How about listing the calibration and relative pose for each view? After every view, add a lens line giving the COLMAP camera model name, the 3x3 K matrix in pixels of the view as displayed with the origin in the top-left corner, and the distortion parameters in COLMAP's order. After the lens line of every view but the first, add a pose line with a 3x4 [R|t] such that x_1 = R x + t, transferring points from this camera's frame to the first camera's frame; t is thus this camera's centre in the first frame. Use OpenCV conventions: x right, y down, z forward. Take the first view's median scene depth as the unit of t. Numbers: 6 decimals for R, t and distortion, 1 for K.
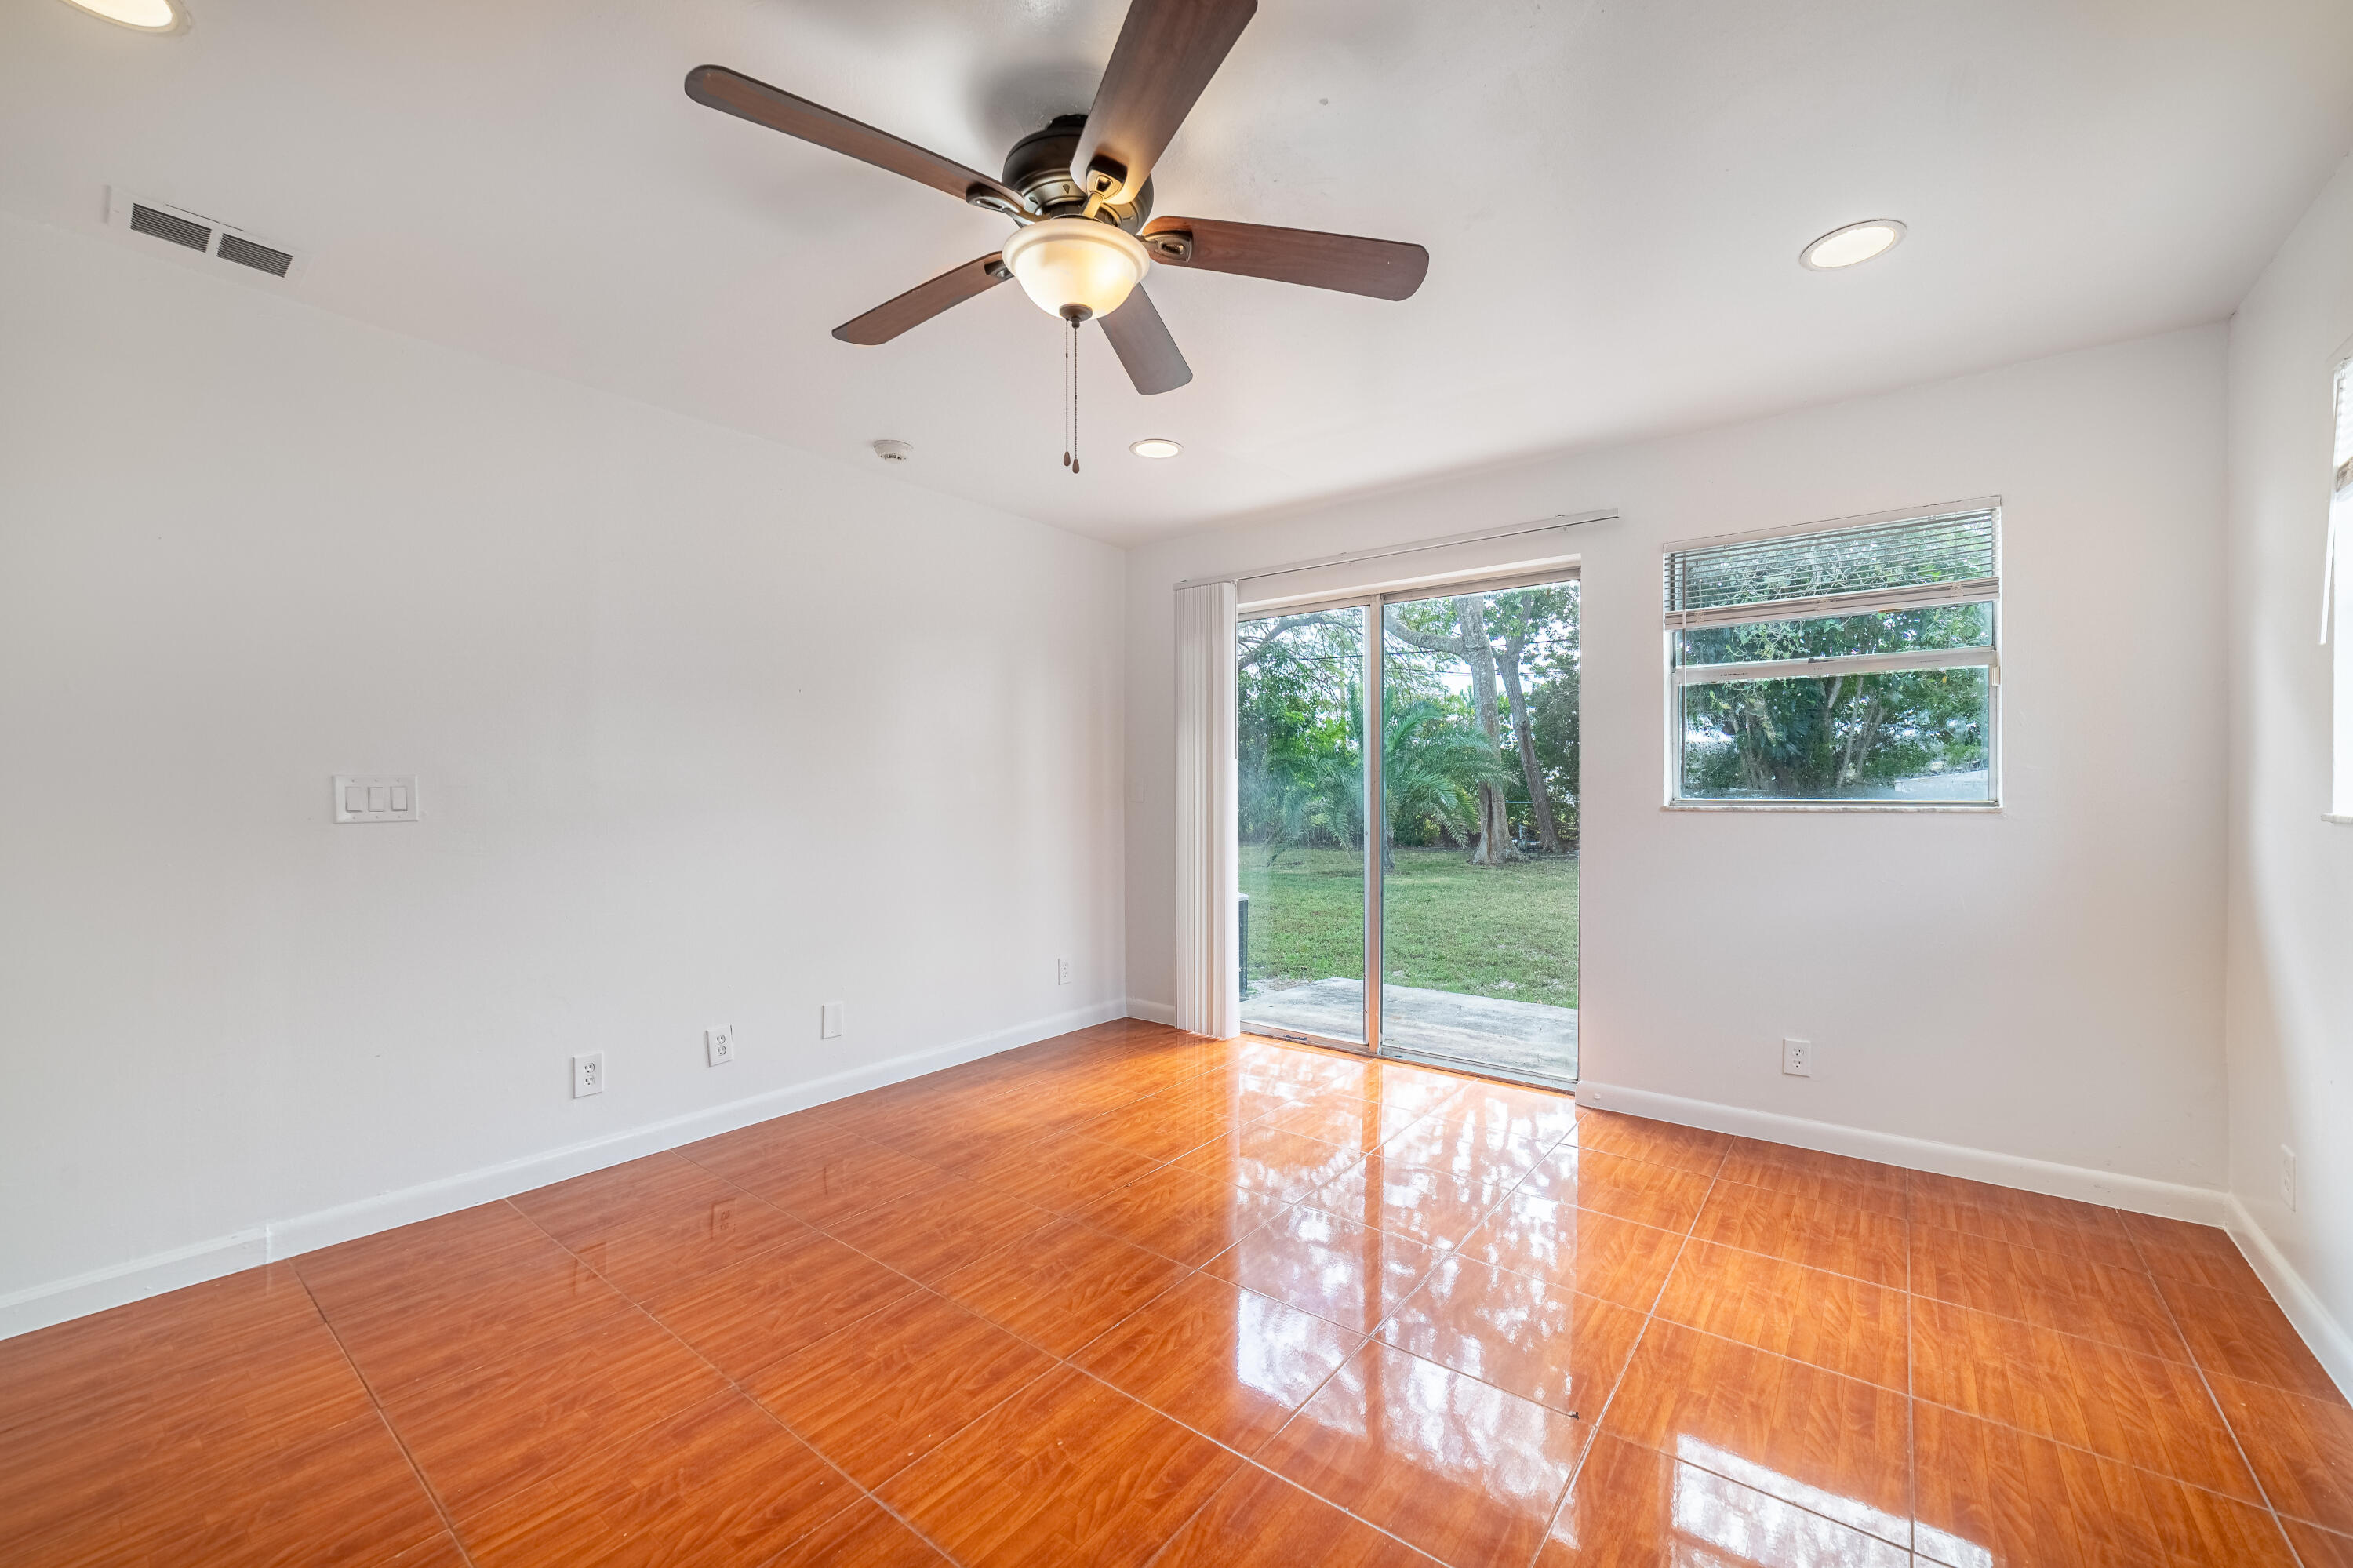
lens RADIAL K [[909.6, 0, 1182.8], [0, 909.6, 788.9], [0, 0, 1]] dist [-0.007734, 0.001601]
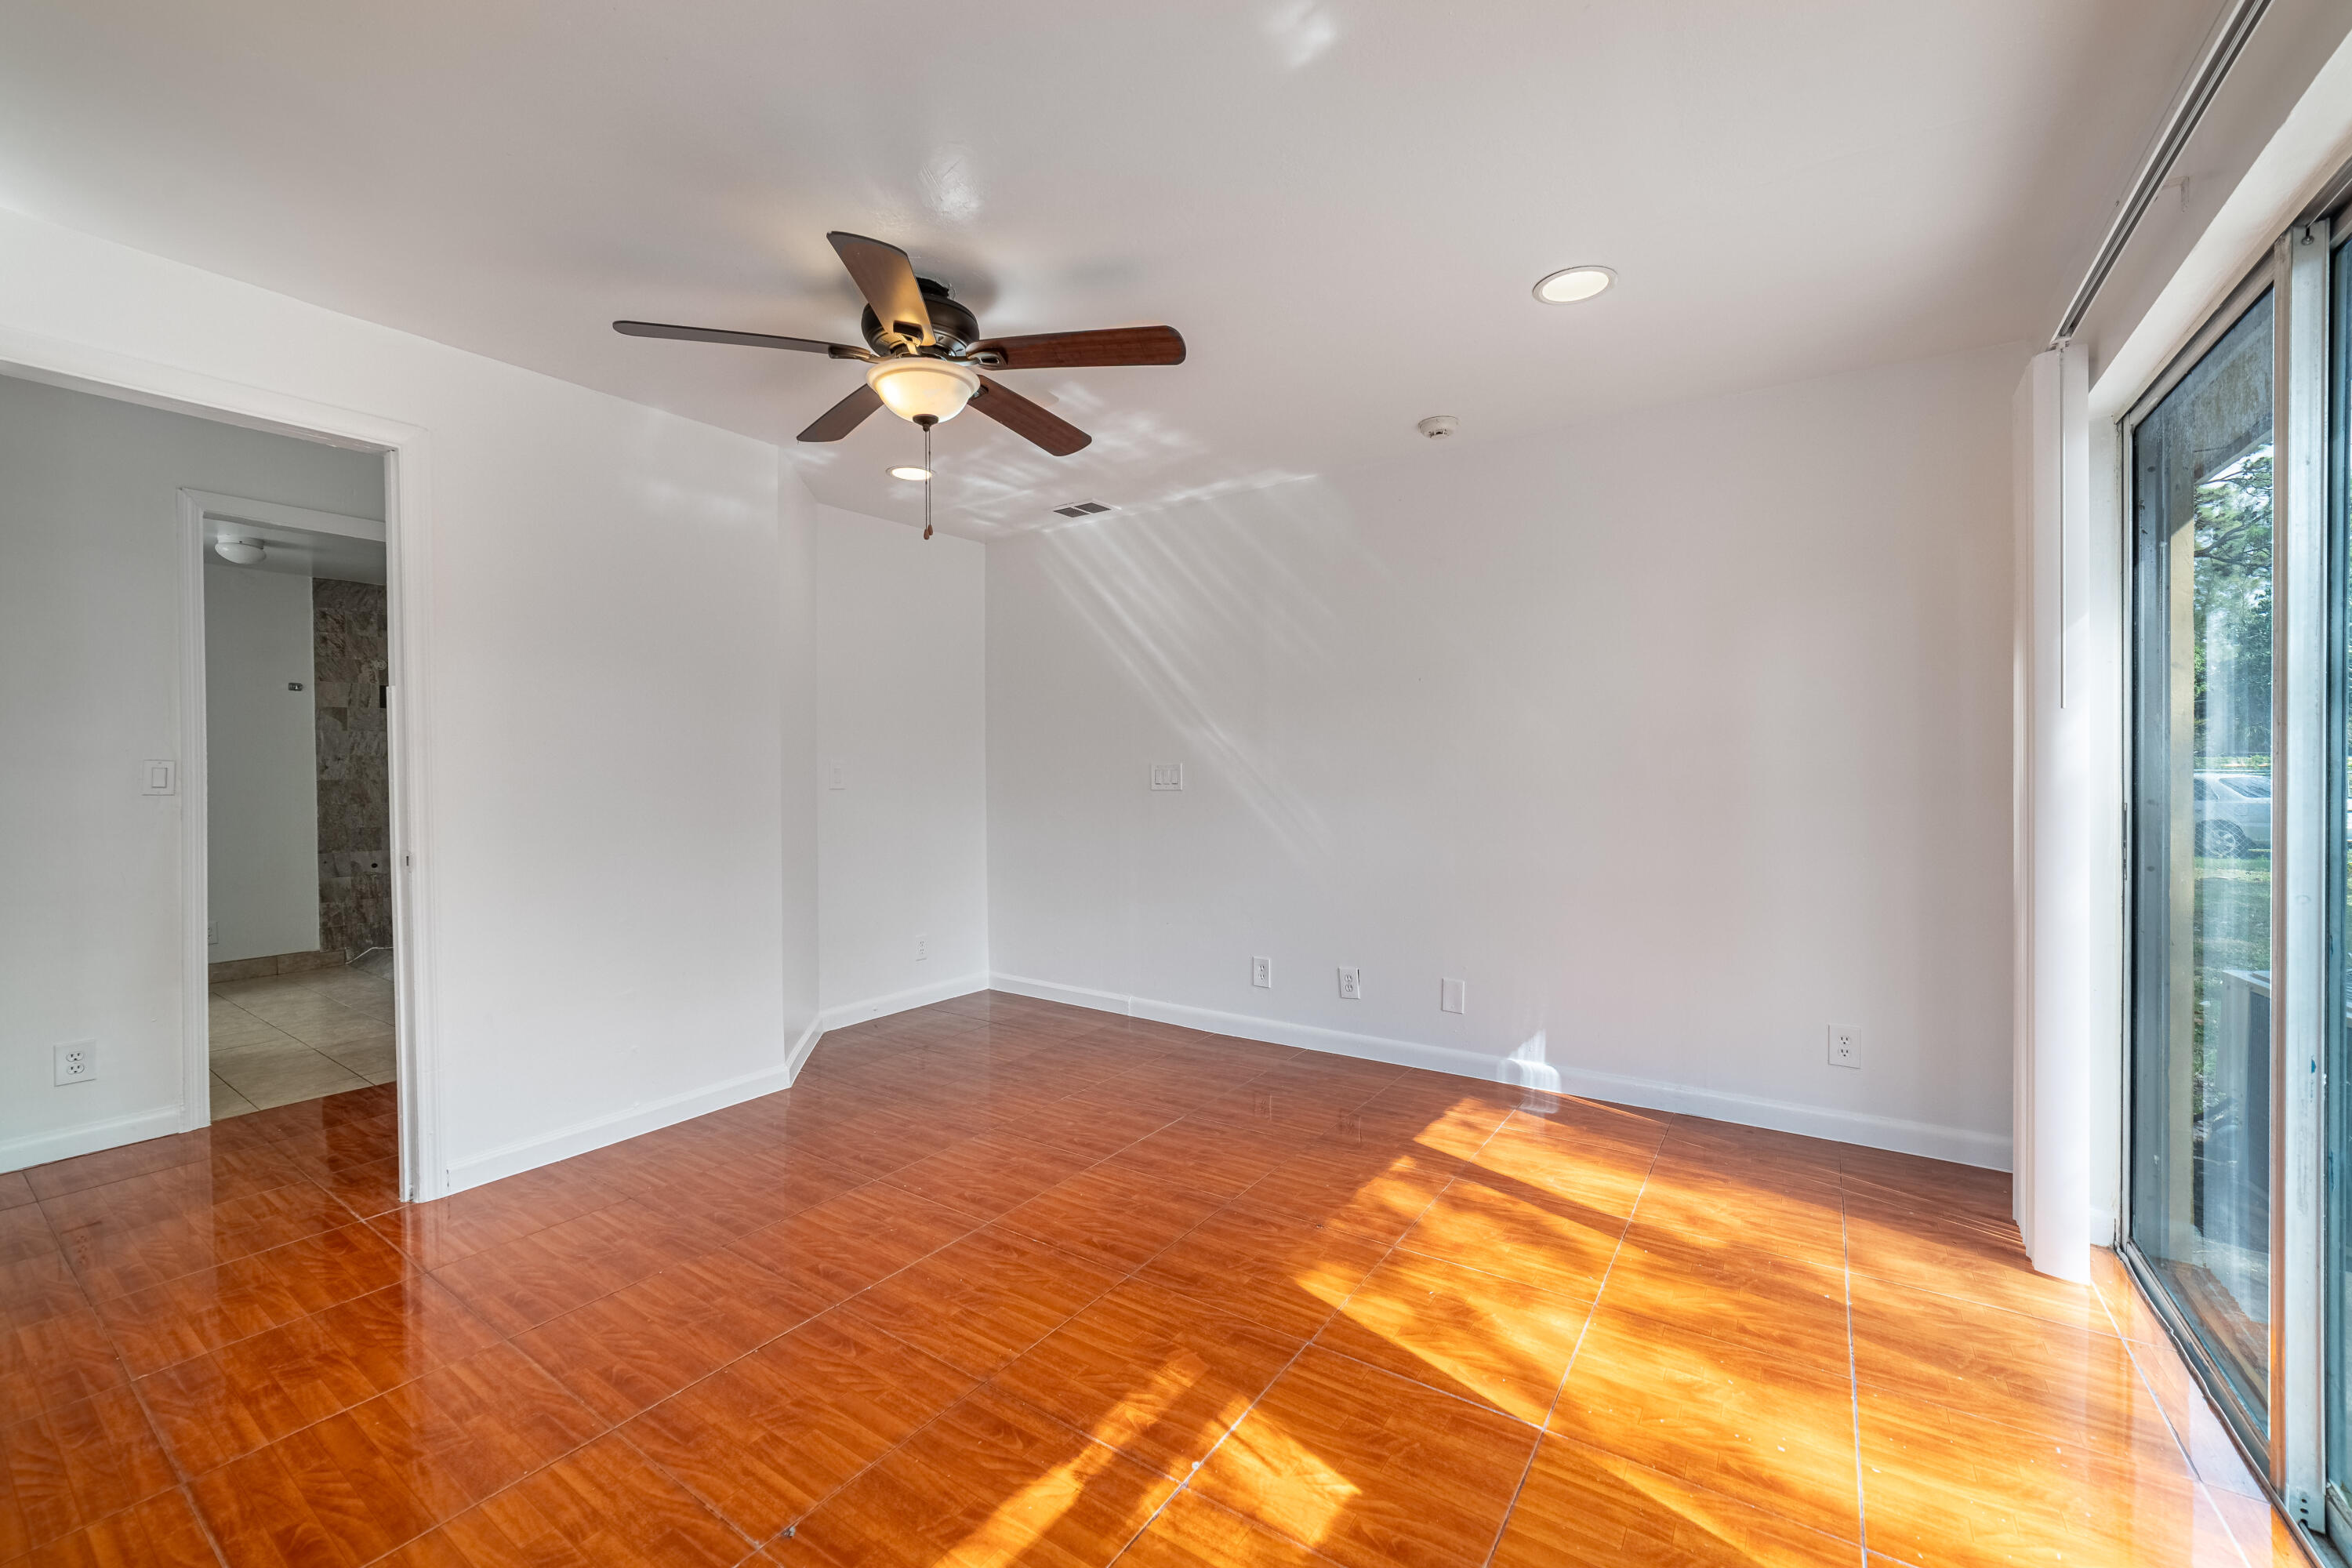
lens RADIAL K [[909.2, 0, 1187.0], [0, 909.2, 779.4], [0, 0, 1]] dist [-0.007734, 0.001601]
pose [[0.088267, 0.007392, -0.996069, 1.059255], [0.006788, 0.999945, 0.008023, 0.000825], [0.996074, -0.007469, 0.088212, 1.071830]]
